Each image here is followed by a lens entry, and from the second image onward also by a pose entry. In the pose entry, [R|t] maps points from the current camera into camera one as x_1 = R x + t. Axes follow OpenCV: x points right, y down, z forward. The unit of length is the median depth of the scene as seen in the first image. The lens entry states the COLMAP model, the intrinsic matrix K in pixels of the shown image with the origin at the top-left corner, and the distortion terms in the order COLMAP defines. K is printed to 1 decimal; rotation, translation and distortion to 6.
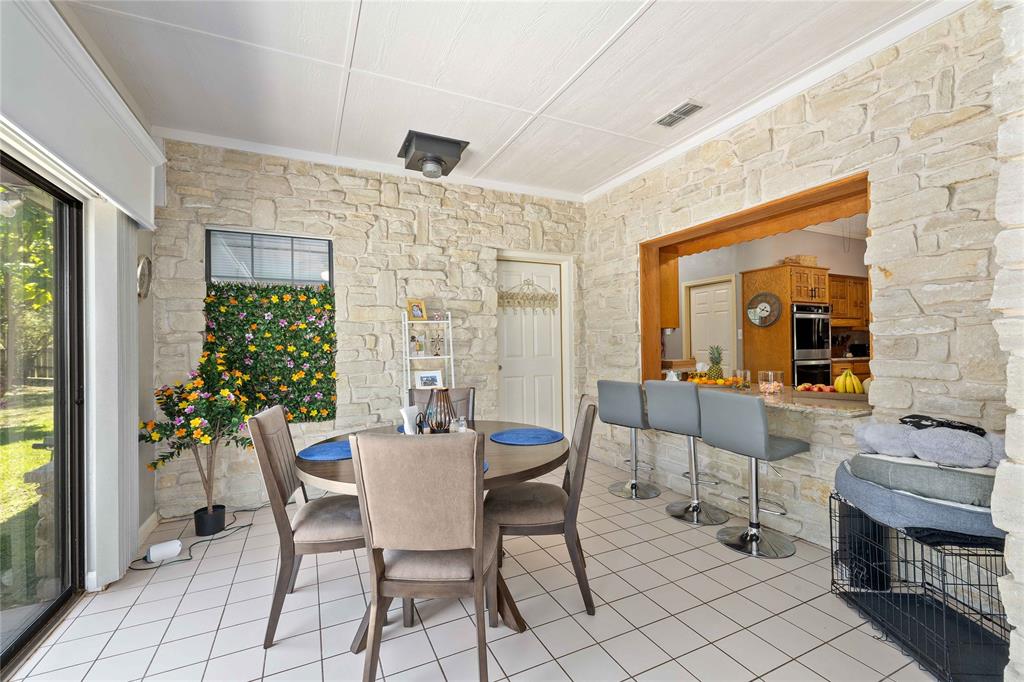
lens RADIAL K [[439.8, 0, 513.0], [0, 439.8, 341.5], [0, 0, 1]] dist [0.001381, 0.001485]
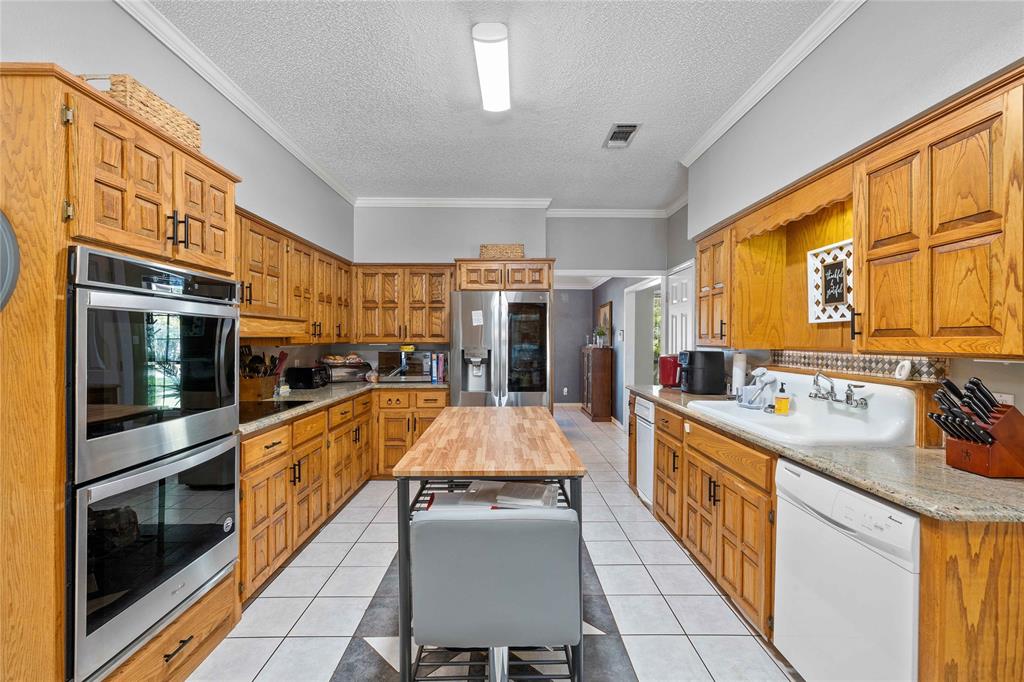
lens RADIAL K [[439.8, 0, 506.6], [0, 439.8, 338.3], [0, 0, 1]] dist [0.001381, 0.001485]
pose [[0.437452, 0.014600, 0.899123, 0.510358], [-0.016305, 0.999833, -0.008302, -0.037479], [-0.899094, -0.011029, 0.437617, 0.668073]]
